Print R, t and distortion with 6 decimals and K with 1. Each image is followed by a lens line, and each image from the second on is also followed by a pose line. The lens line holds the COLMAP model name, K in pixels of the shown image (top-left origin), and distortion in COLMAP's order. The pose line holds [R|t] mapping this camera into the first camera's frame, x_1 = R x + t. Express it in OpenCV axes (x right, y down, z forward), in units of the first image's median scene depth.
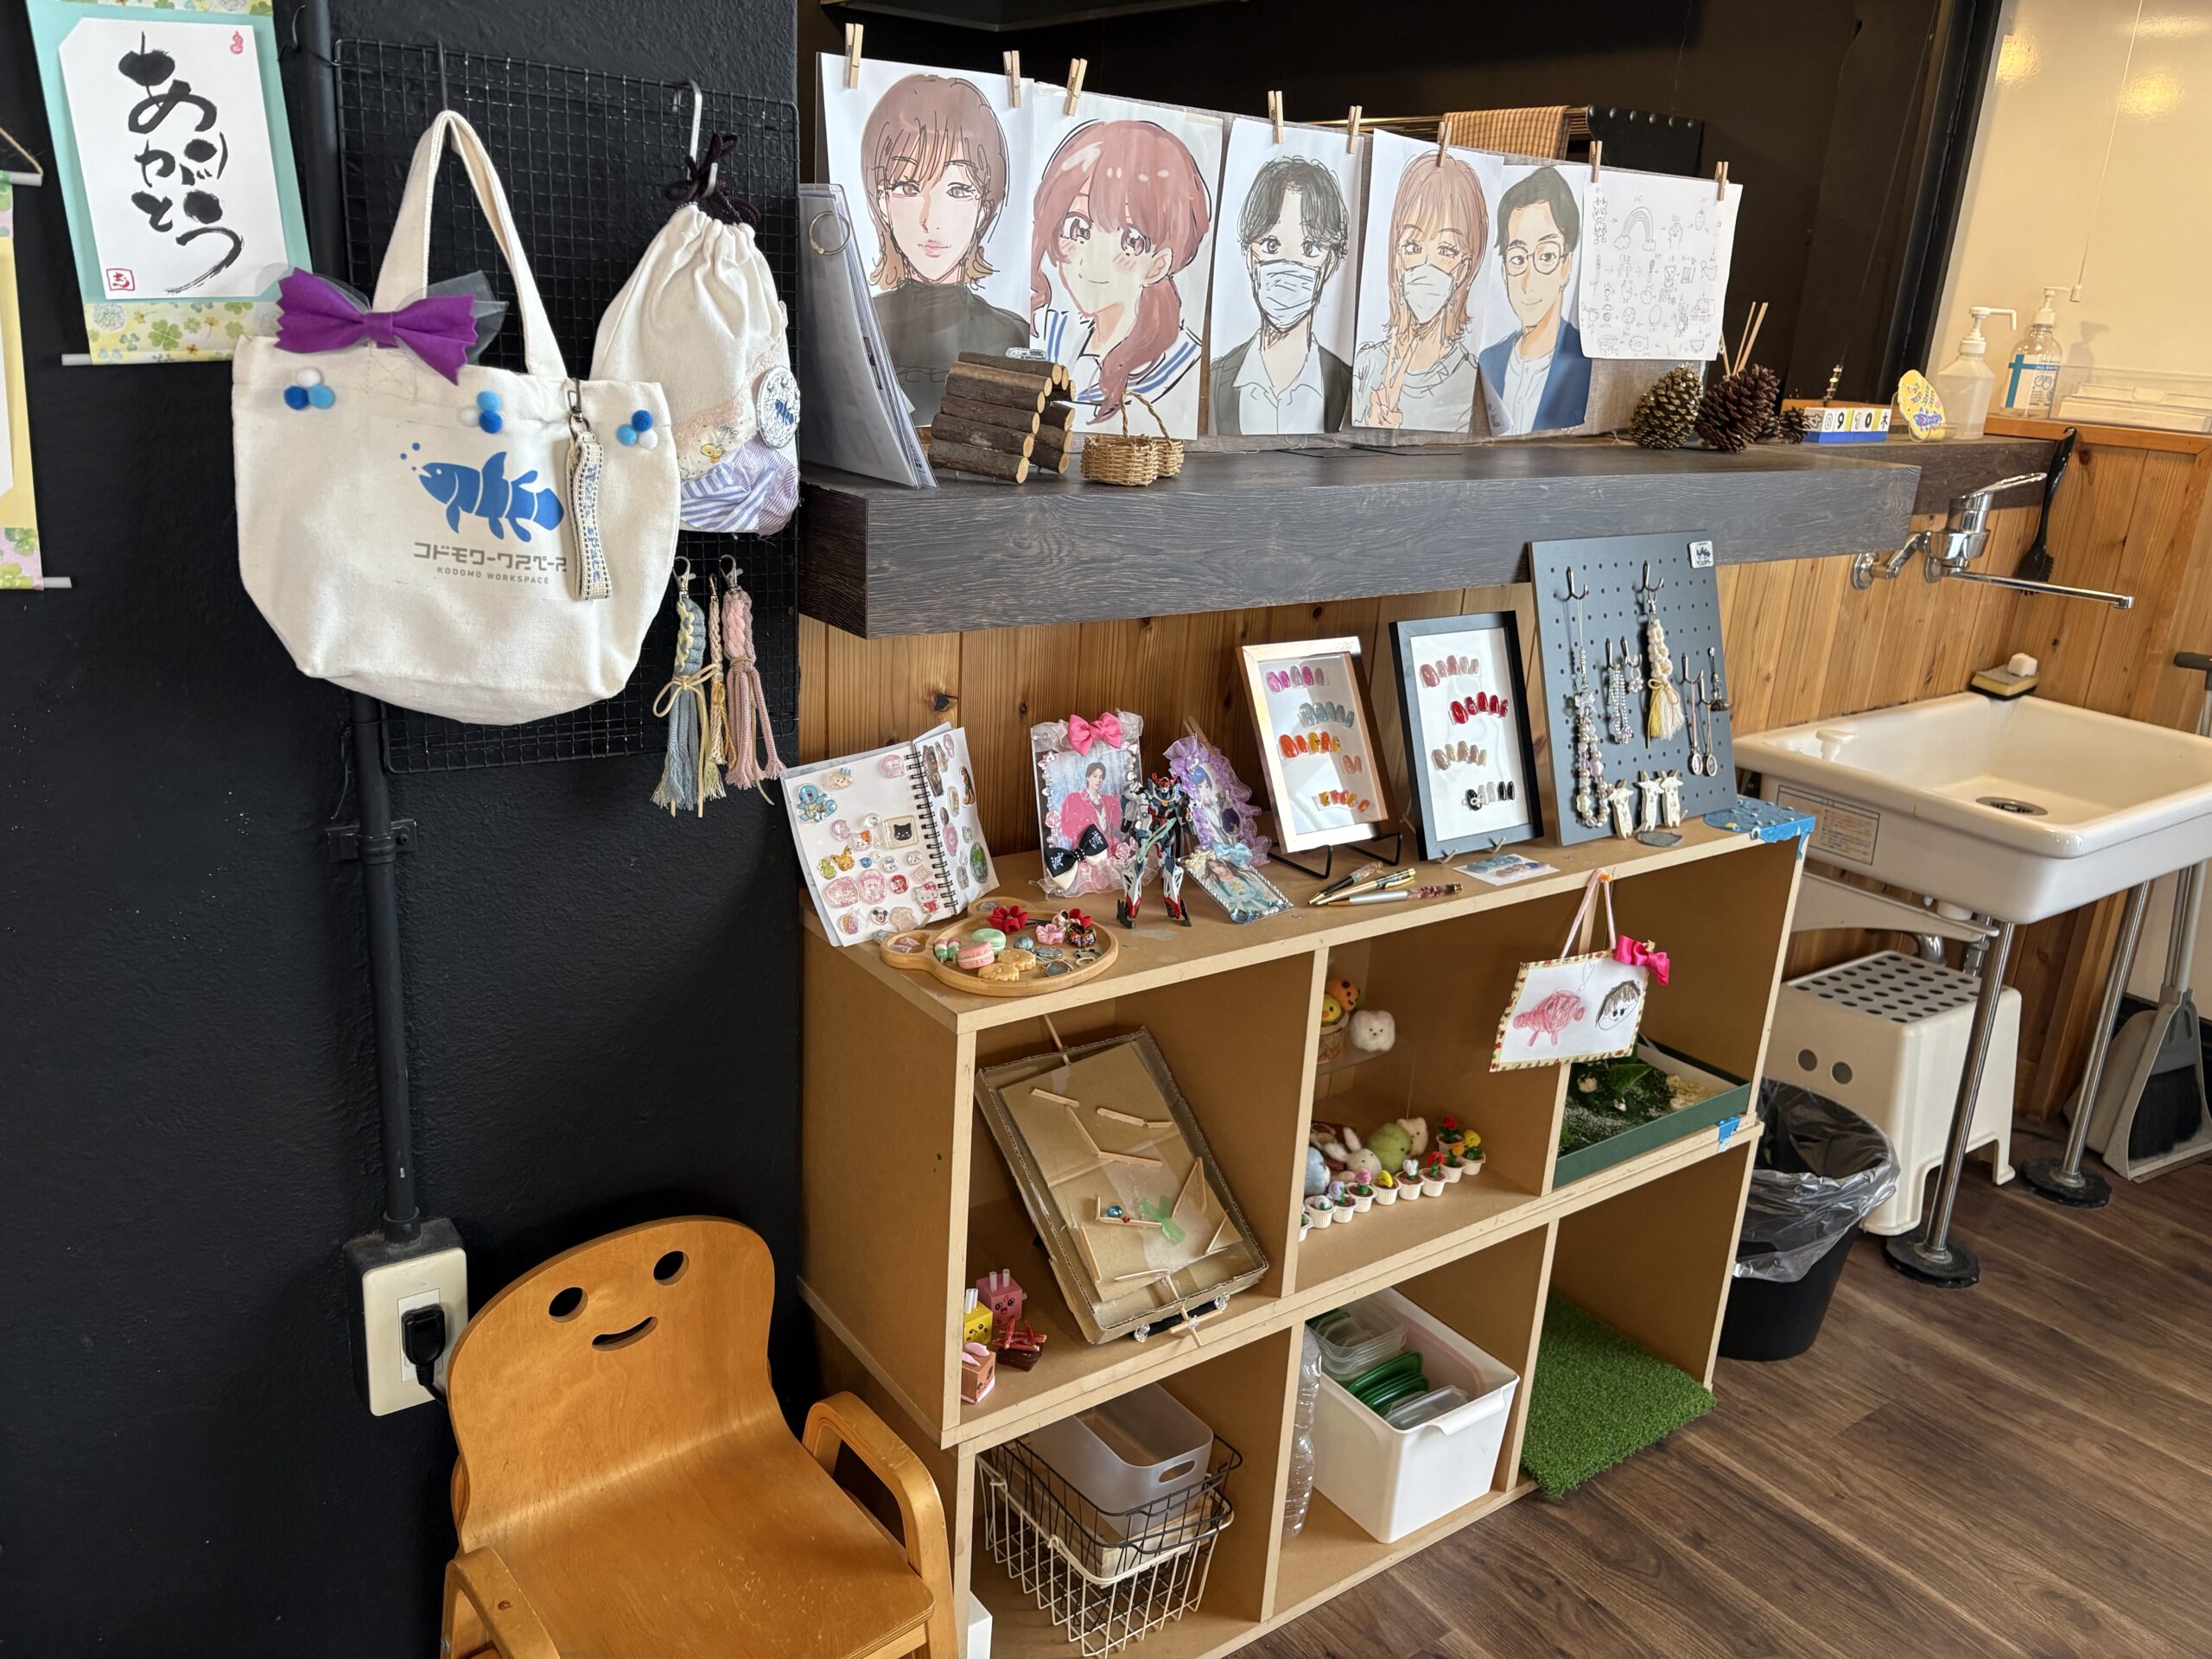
lens RADIAL K [[1694.2, 0, 1110.3], [0, 1694.2, 825.3], [0, 0, 1]] dist [0.033155, 0.000599]
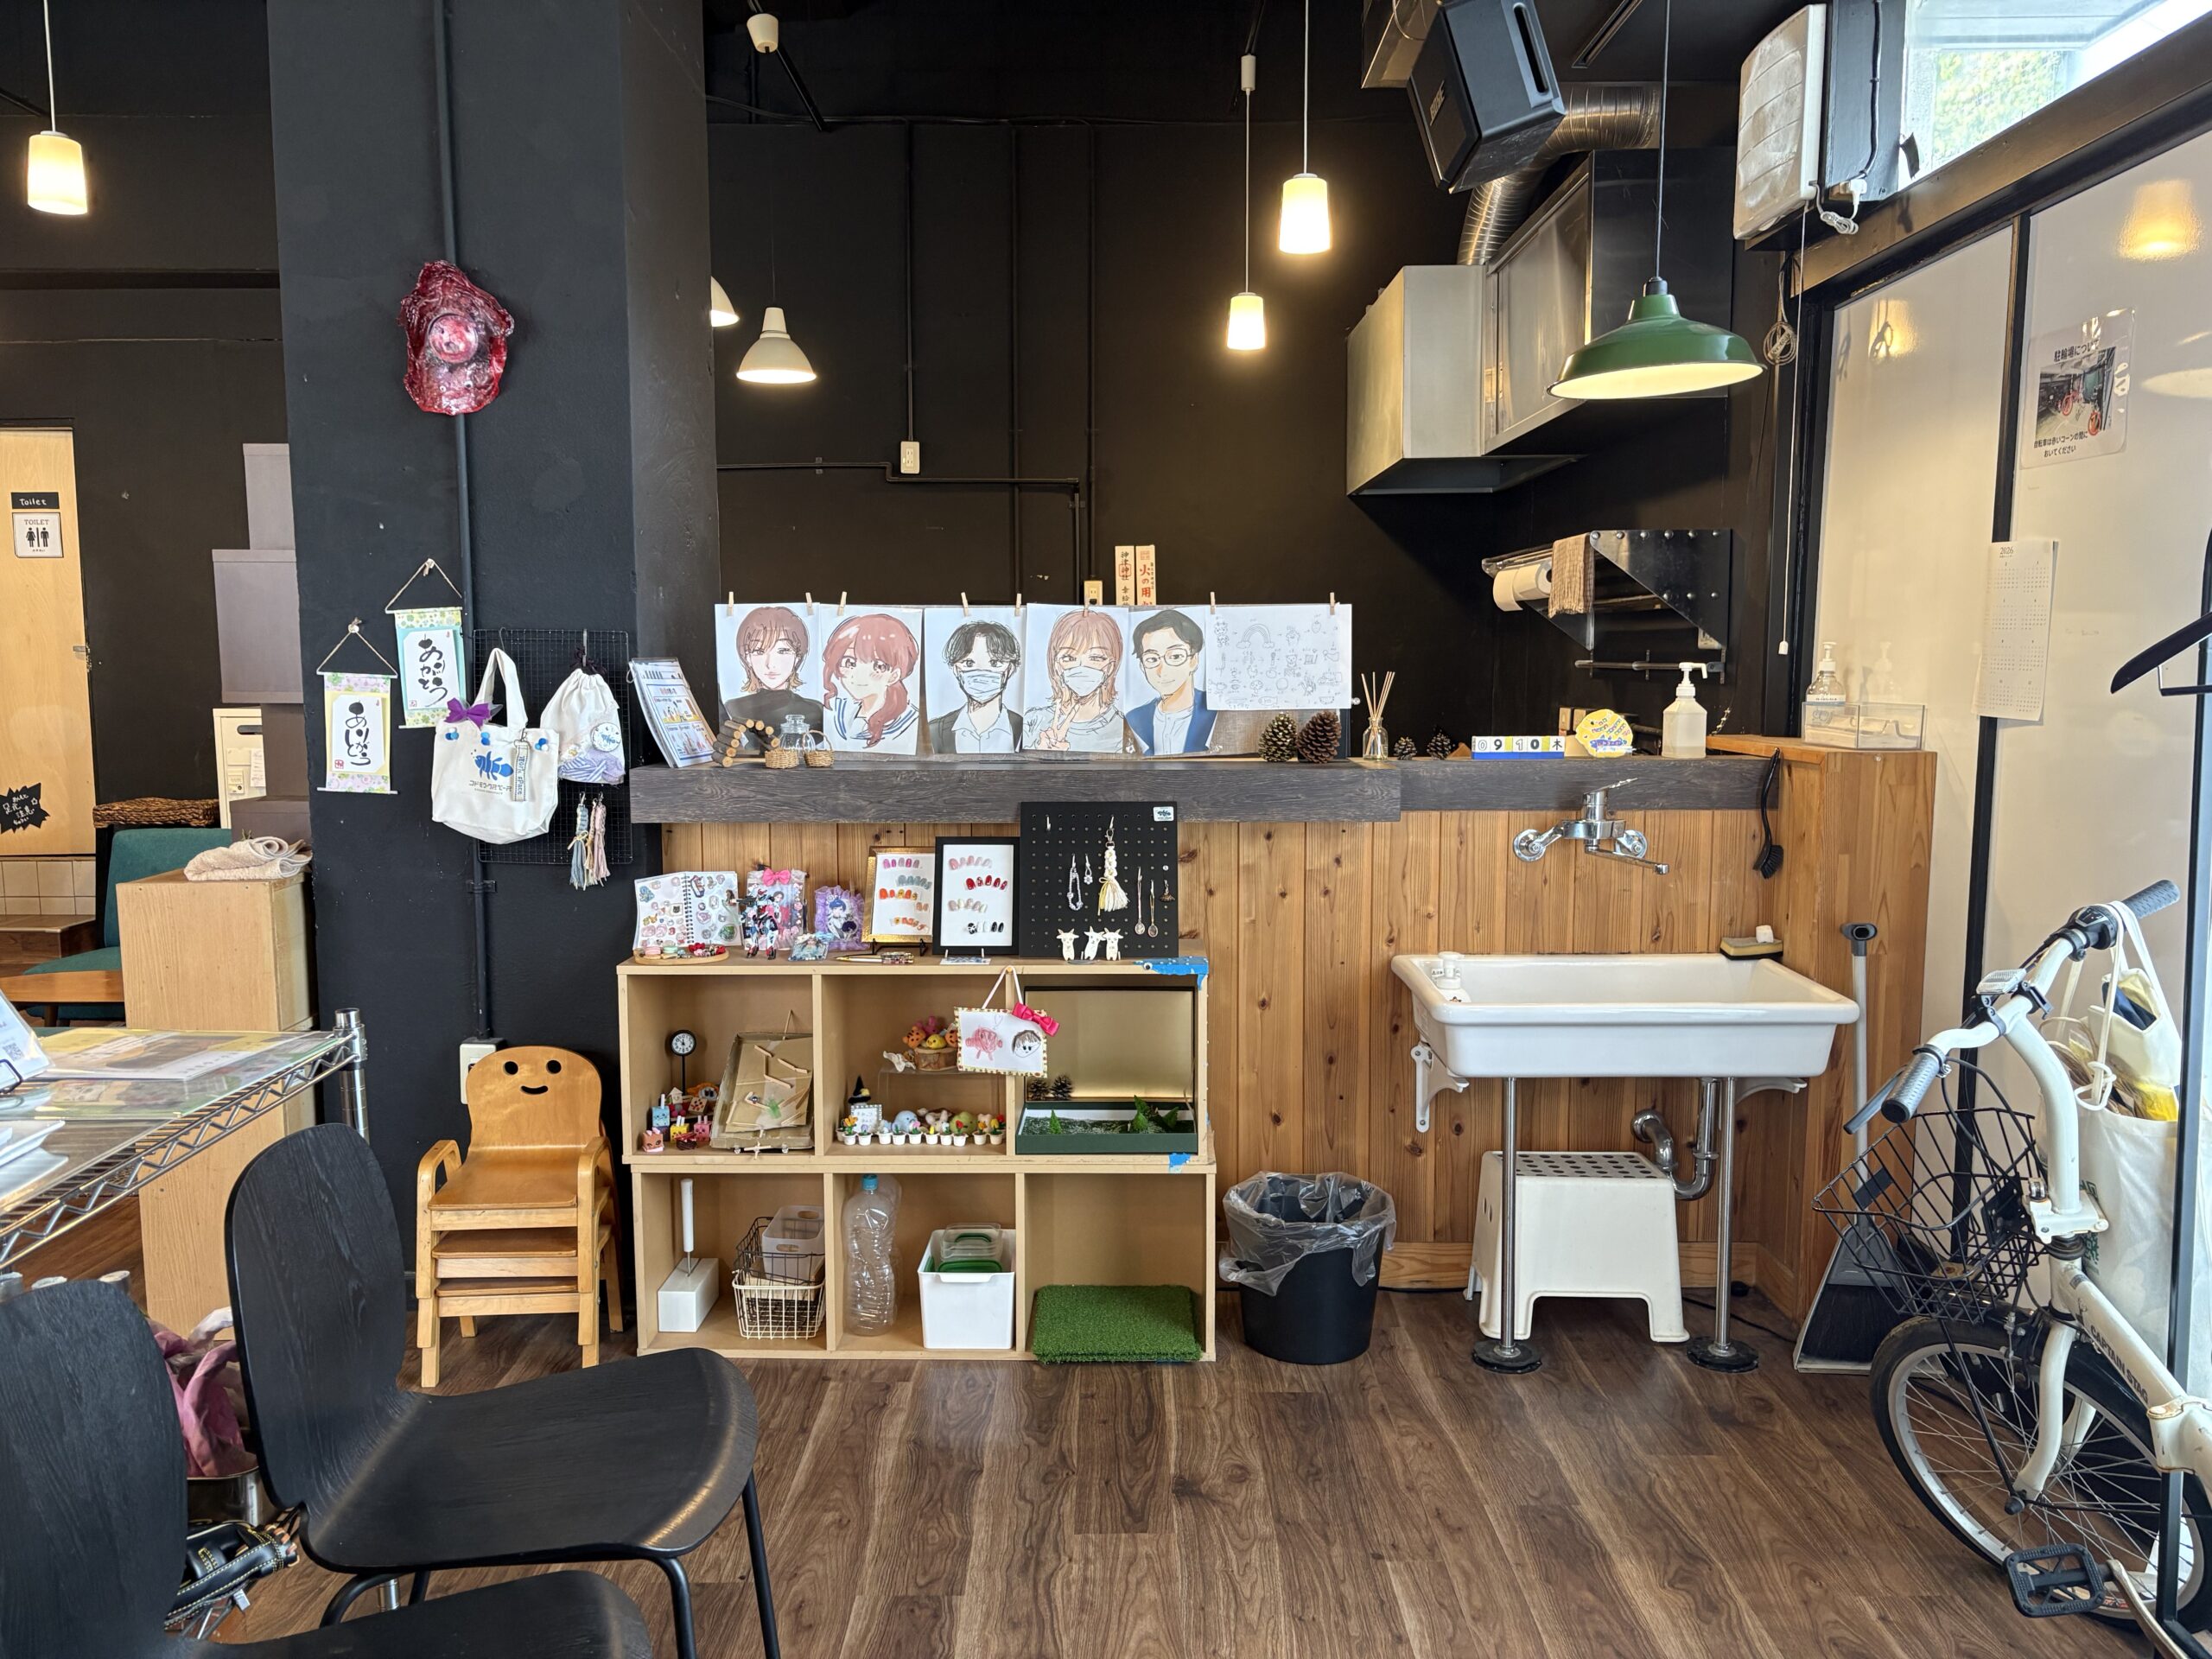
lens RADIAL K [[1684.3, 0, 1102.0], [0, 1684.3, 834.0], [0, 0, 1]] dist [0.099135, -0.002649]
pose [[0.791259, 0.002700, -0.611475, 1.548862], [-0.138403, 0.974829, -0.174792, 0.200908], [0.595612, 0.222935, 0.771716, -0.441489]]
